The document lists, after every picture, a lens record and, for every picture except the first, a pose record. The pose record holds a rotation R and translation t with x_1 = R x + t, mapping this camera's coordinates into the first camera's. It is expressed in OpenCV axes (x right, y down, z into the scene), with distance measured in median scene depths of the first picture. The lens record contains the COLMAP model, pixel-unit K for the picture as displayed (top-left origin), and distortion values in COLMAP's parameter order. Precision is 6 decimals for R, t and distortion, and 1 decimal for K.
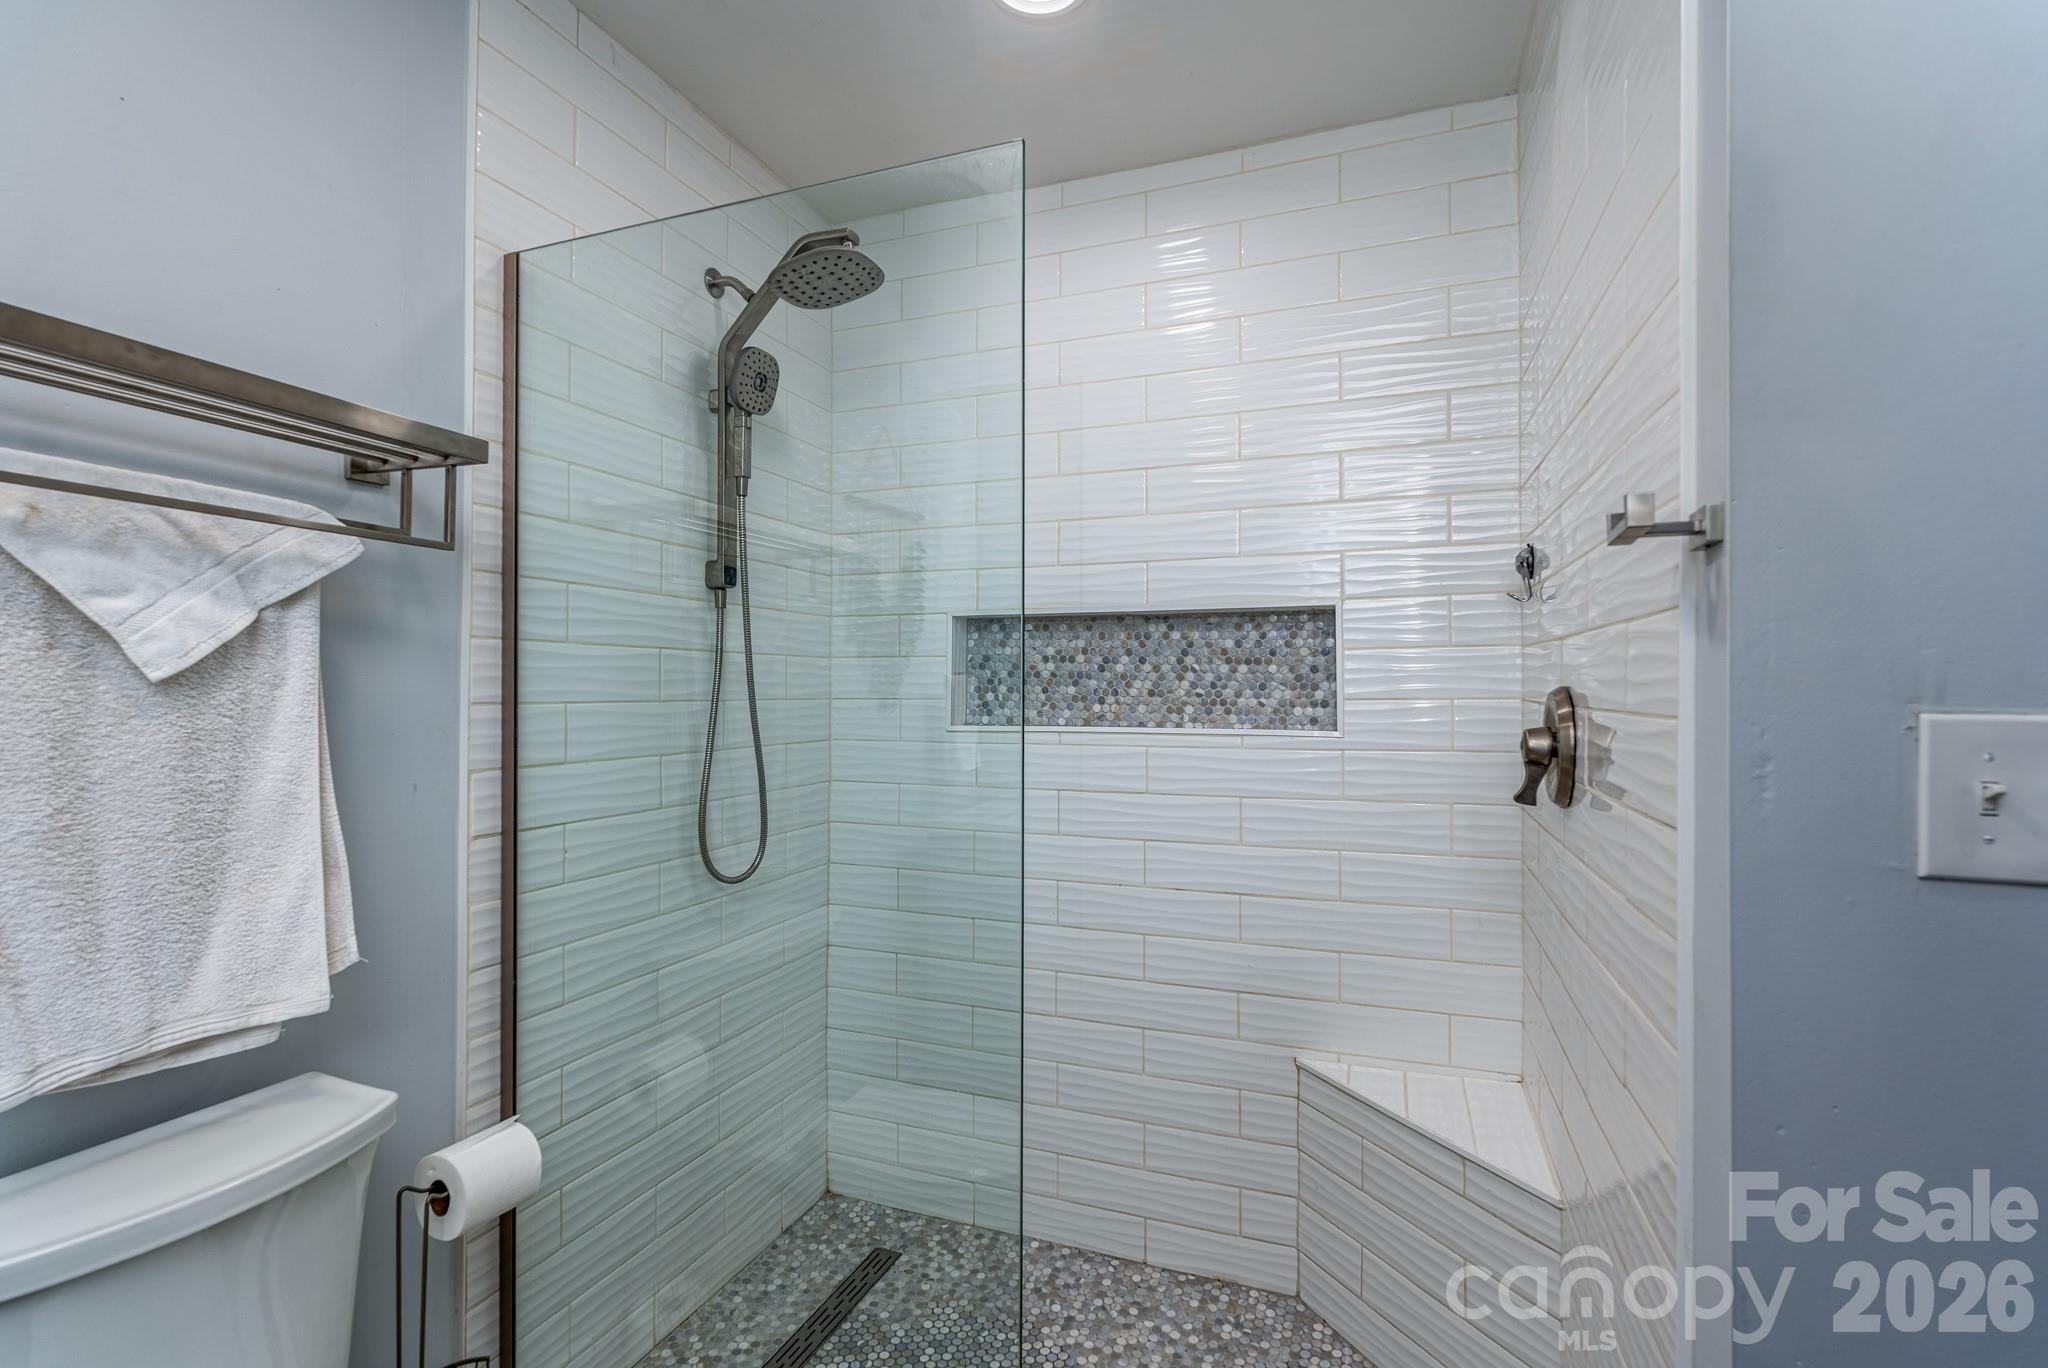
lens RADIAL K [[942.9, 0, 1025.6], [0, 942.9, 684.8], [0, 0, 1]] dist [-0.002631, -0.000125]
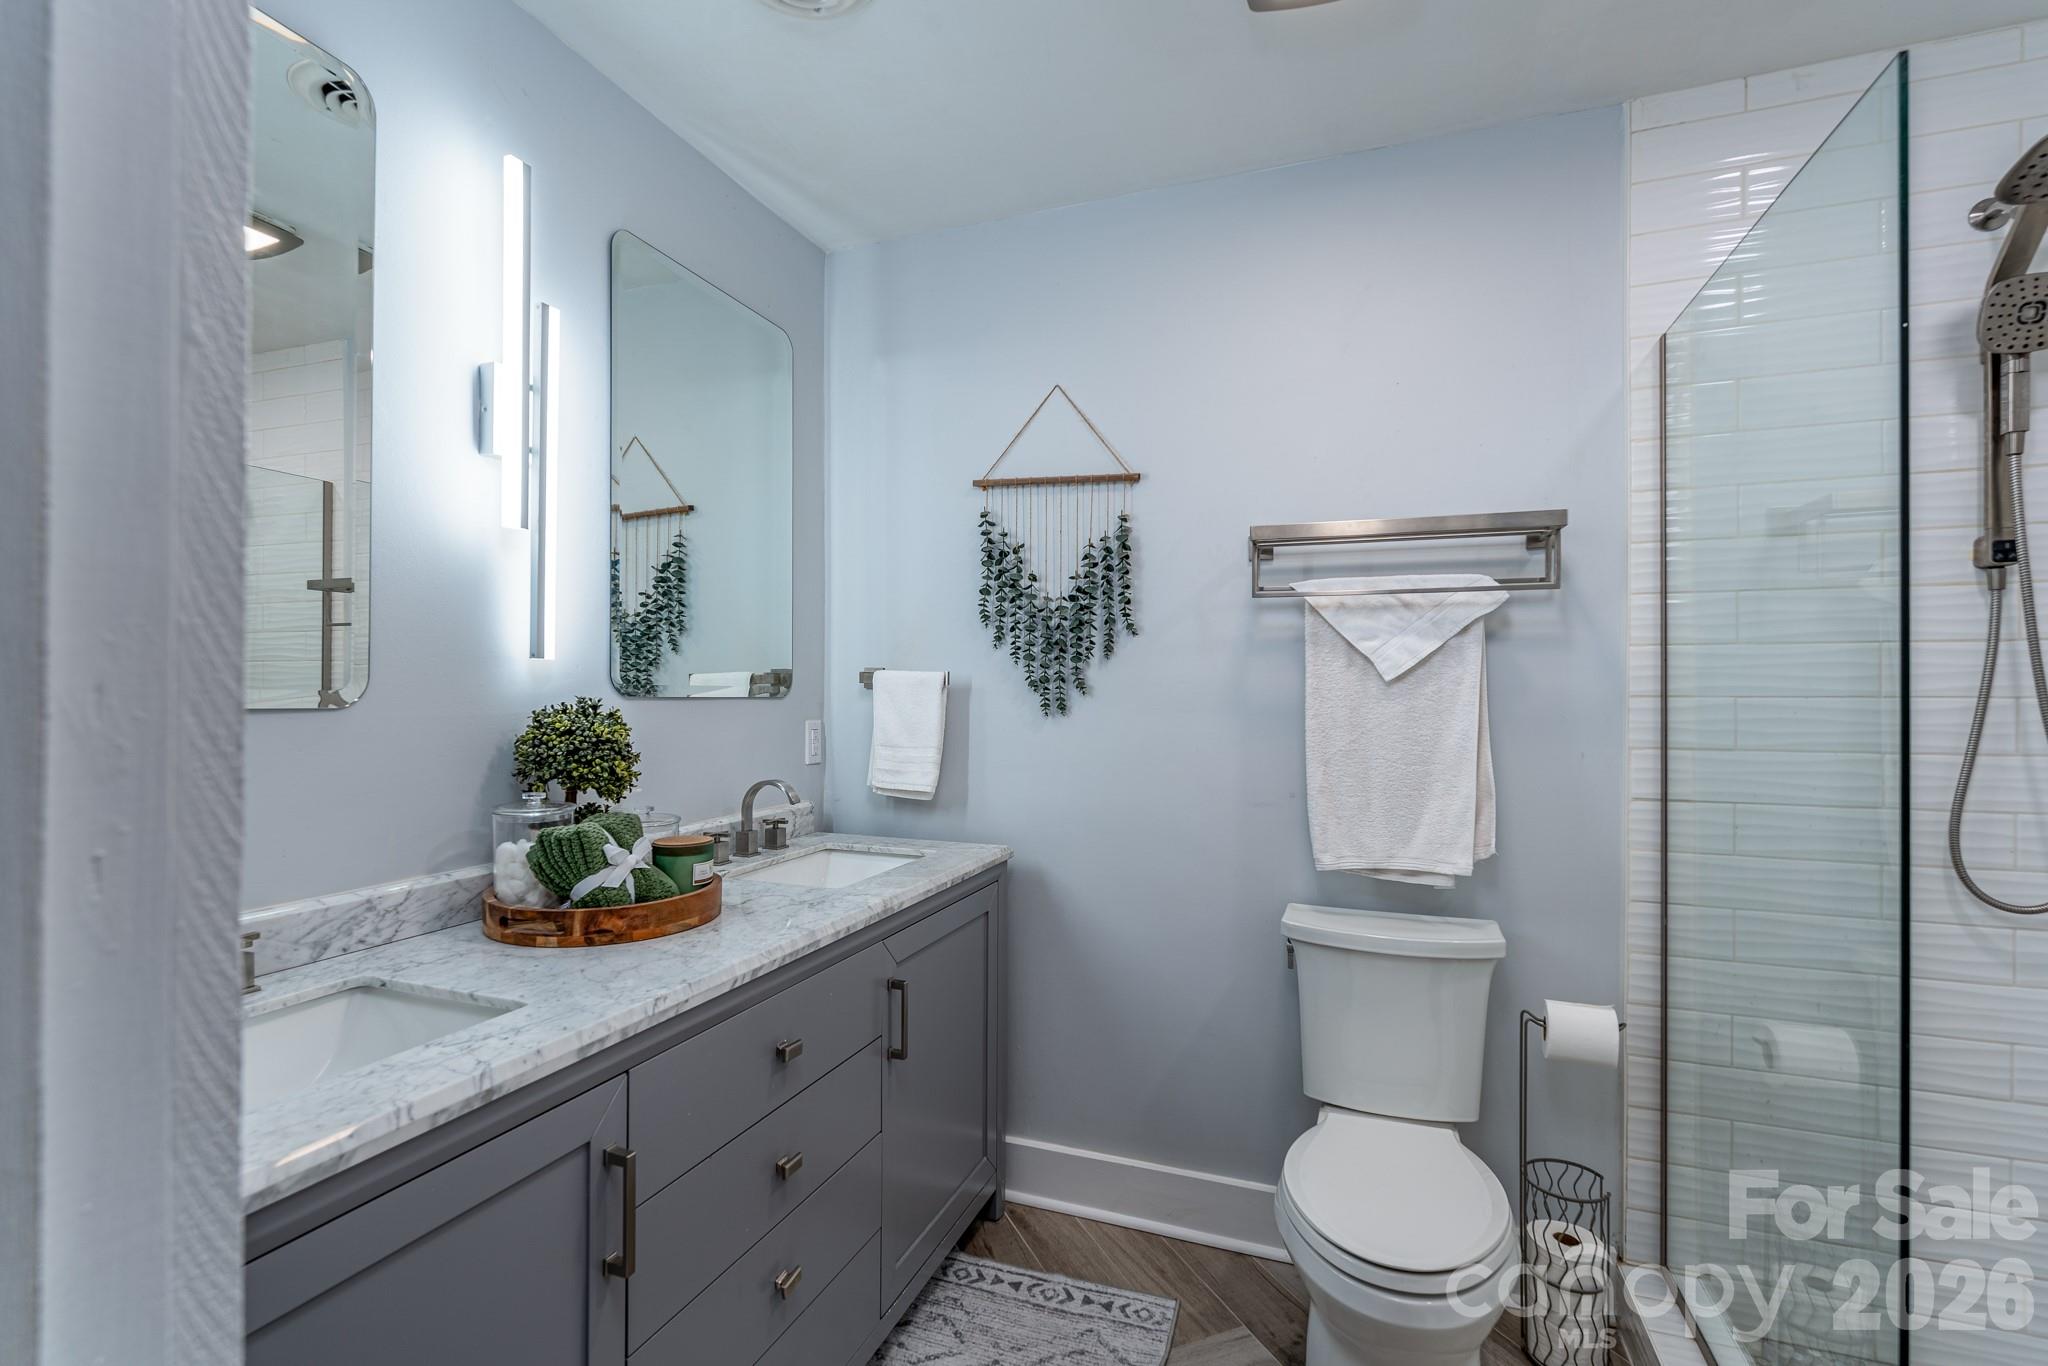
lens RADIAL K [[942.9, 0, 1030.2], [0, 942.9, 677.8], [0, 0, 1]] dist [-0.002631, -0.000125]
pose [[0.012144, -0.001083, -0.999926, 0.844405], [0.006684, 0.999977, -0.001002, -0.011245], [0.999904, -0.006671, 0.012151, 0.177070]]
